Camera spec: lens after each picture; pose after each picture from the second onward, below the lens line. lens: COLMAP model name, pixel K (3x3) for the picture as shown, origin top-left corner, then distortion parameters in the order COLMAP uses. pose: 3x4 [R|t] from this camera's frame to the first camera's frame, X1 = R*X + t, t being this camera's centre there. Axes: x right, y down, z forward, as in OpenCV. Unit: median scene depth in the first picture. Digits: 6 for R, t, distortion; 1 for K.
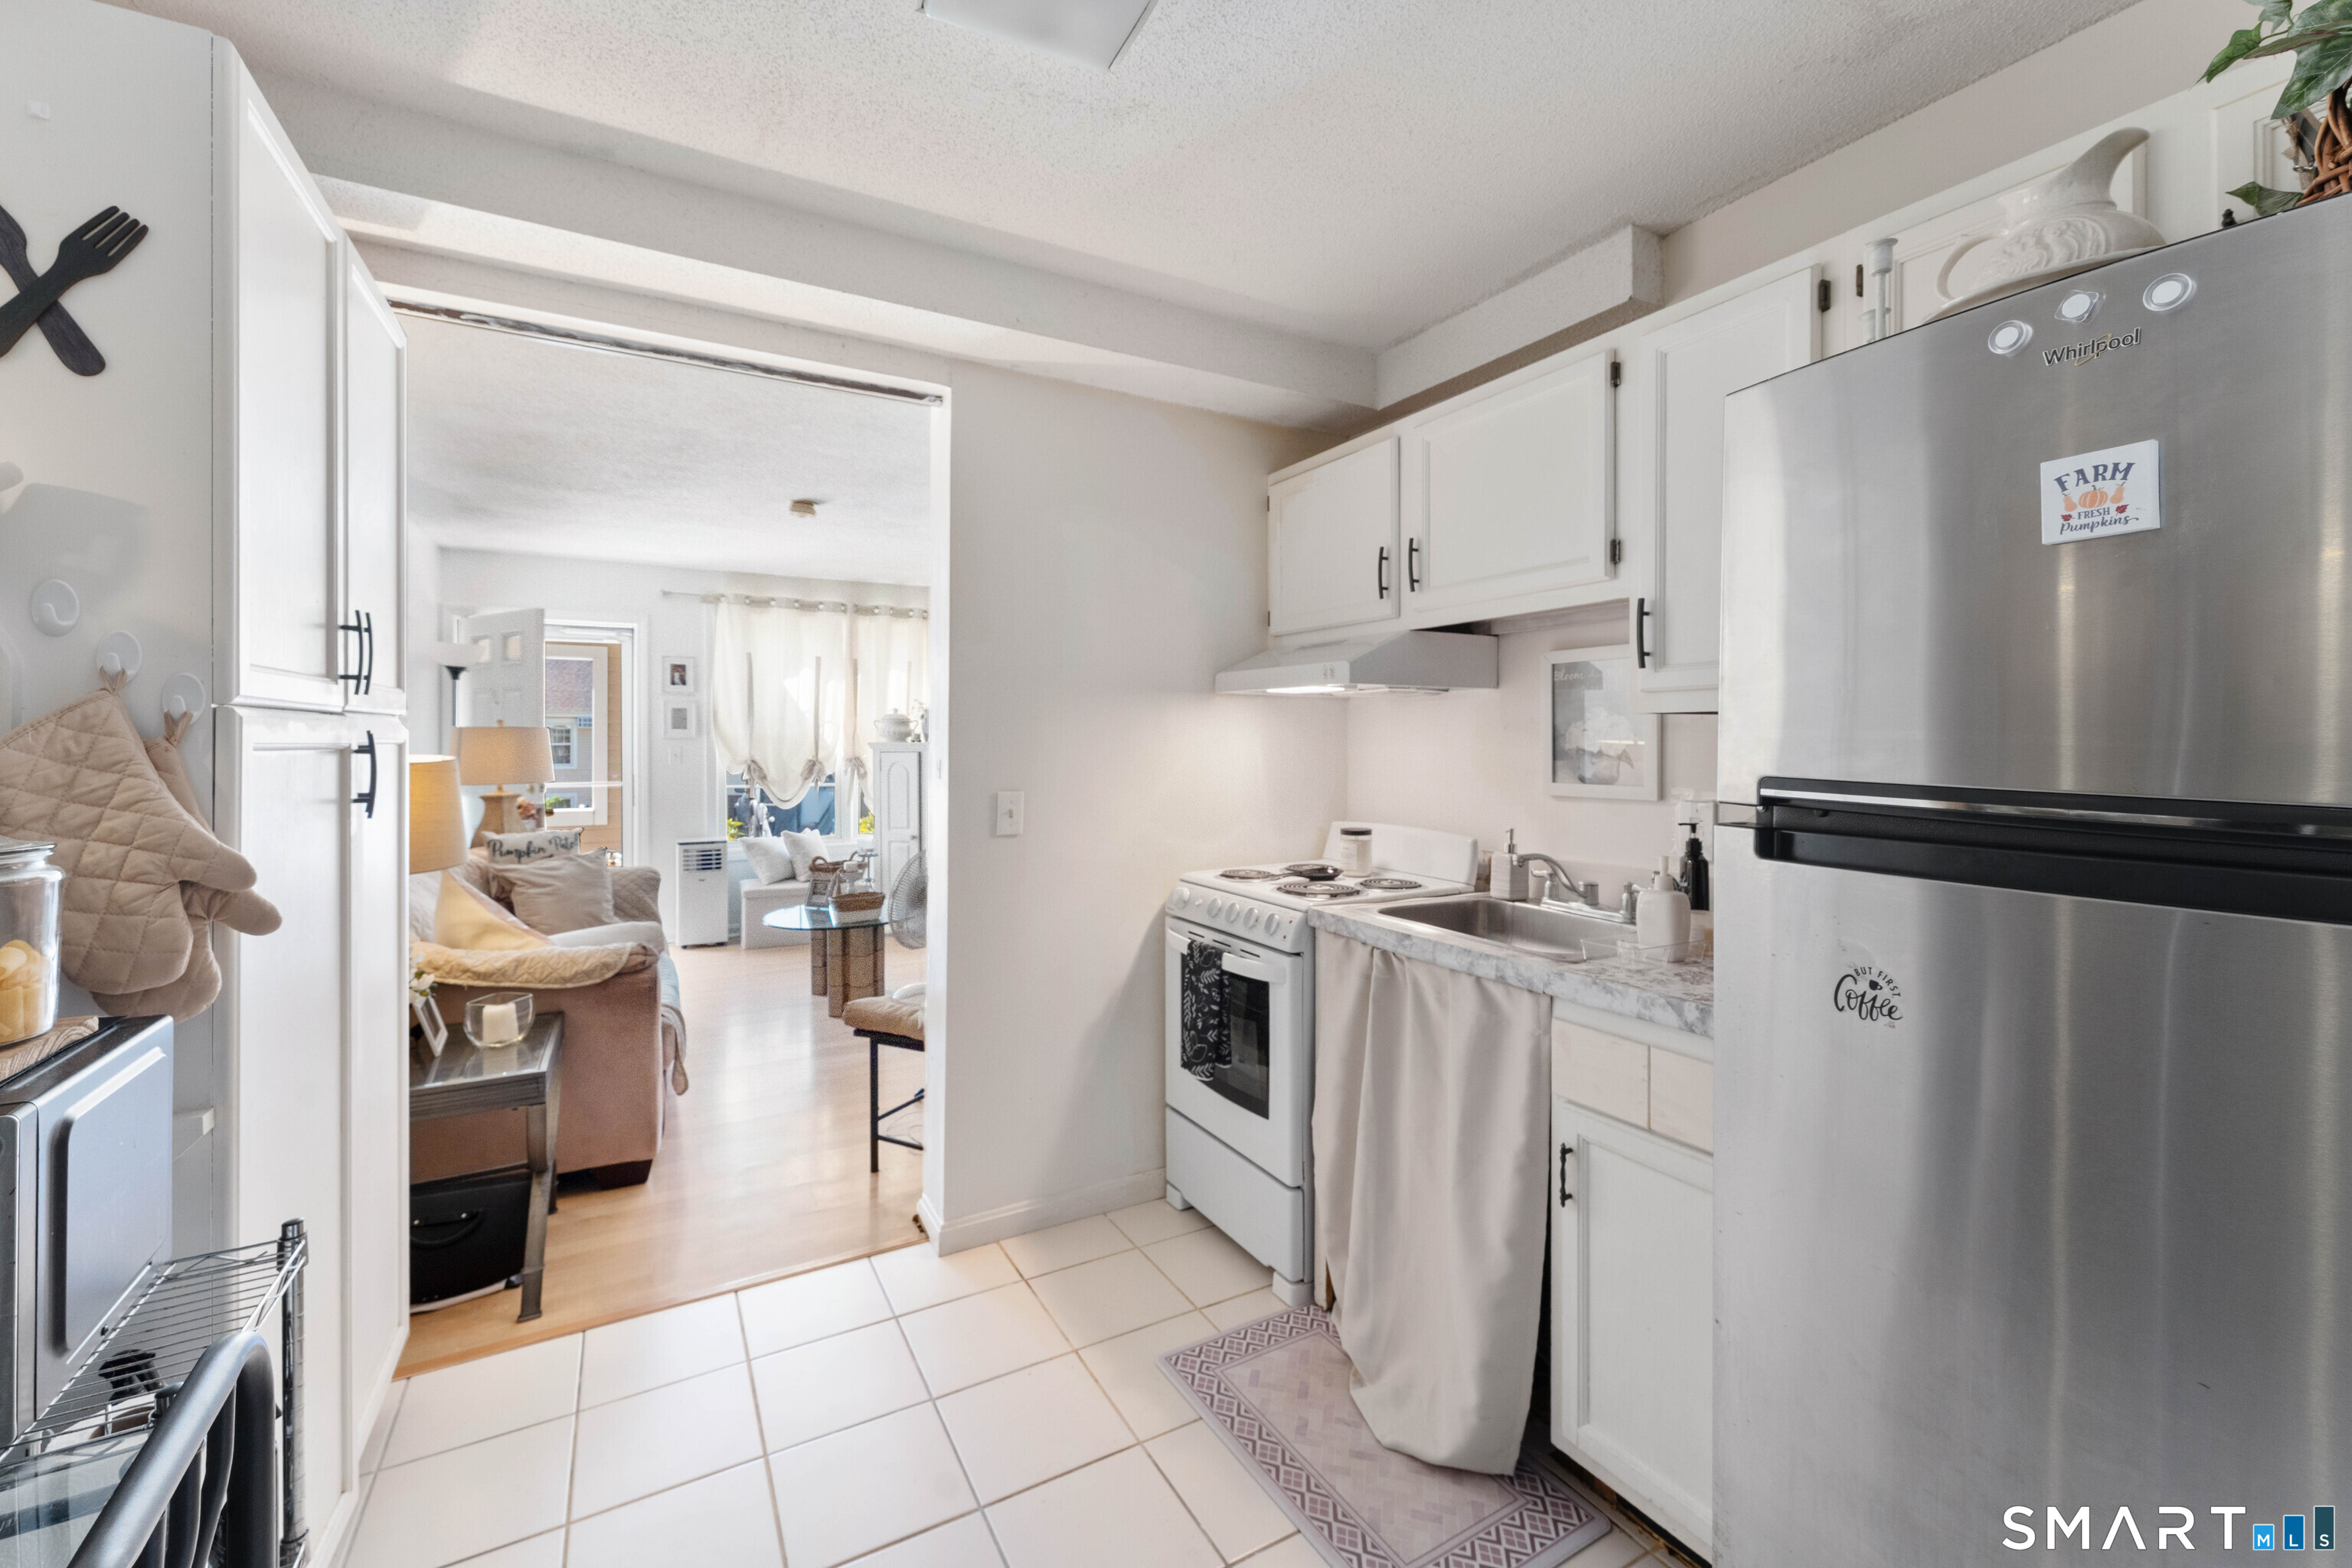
lens RADIAL K [[967.8, 0, 1177.0], [0, 967.8, 740.7], [0, 0, 1]] dist [0.000061, 0.000025]
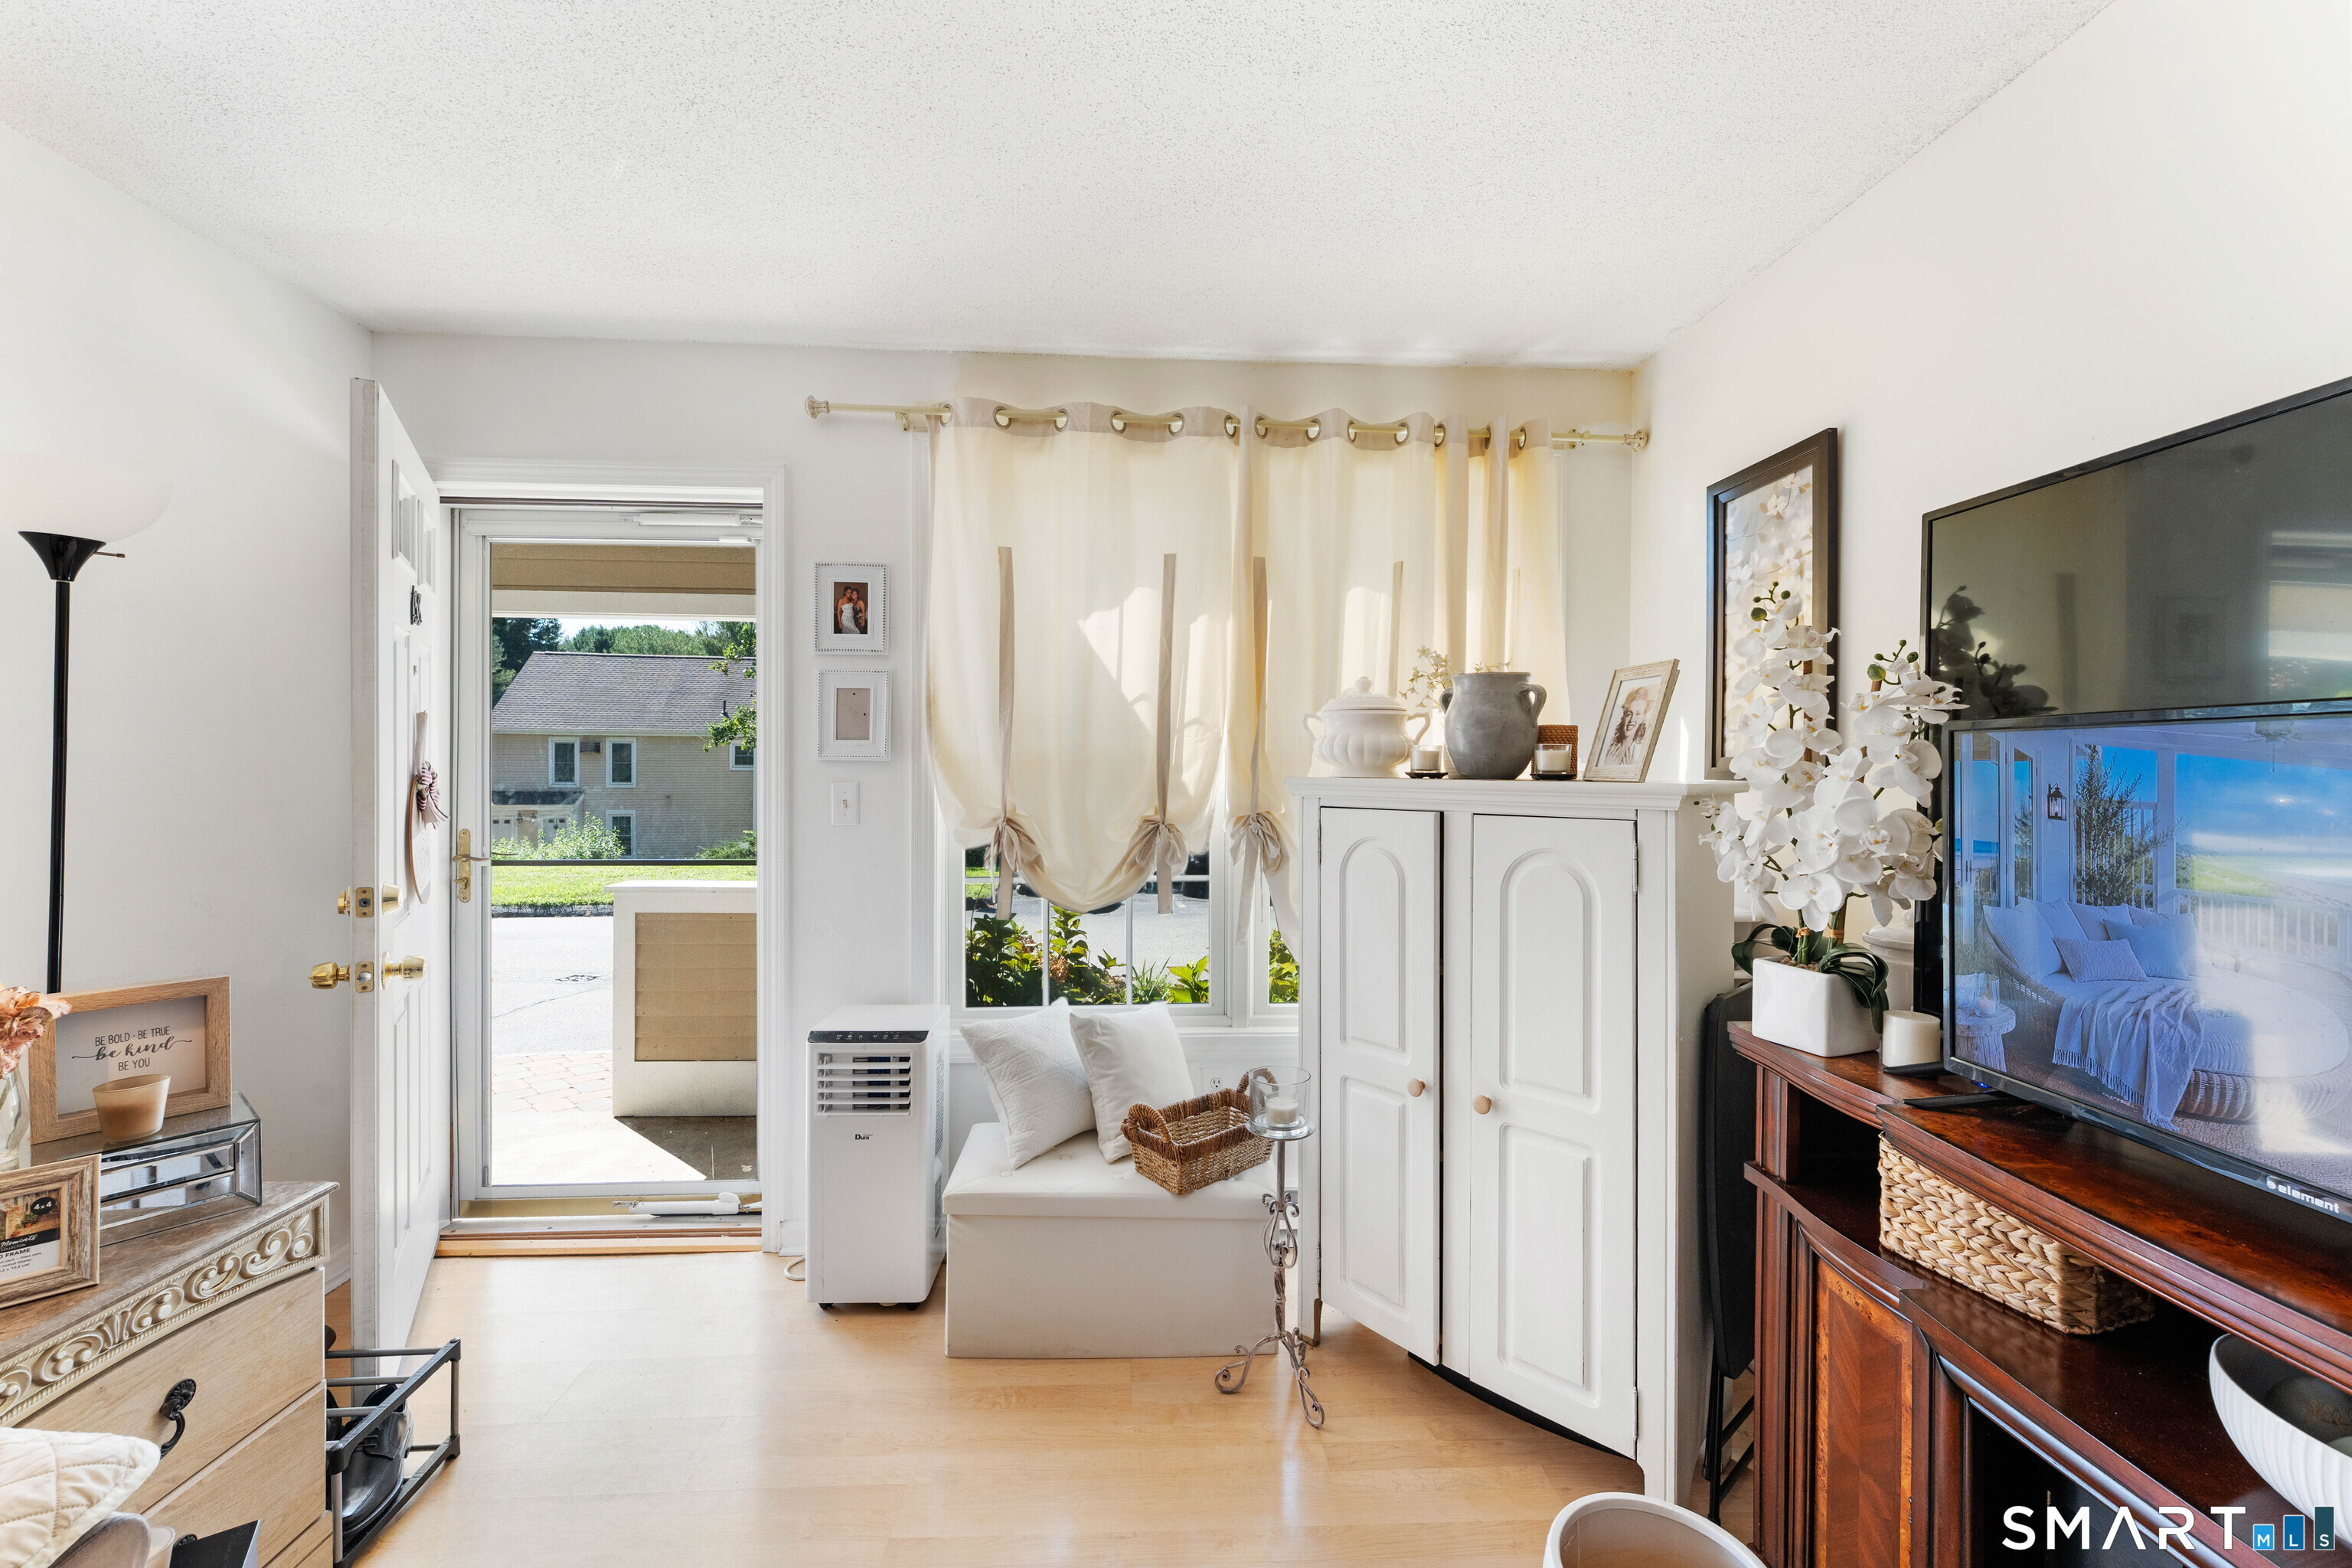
lens RADIAL K [[943.7, 0, 1182.4], [0, 943.7, 768.3], [0, 0, 1]] dist [-0.003279, -0.000349]
pose [[0.900565, 0.009834, -0.434610, -0.211028], [-0.007995, 0.999950, 0.006059, -0.003245], [0.434647, -0.001982, 0.900599, 0.697589]]
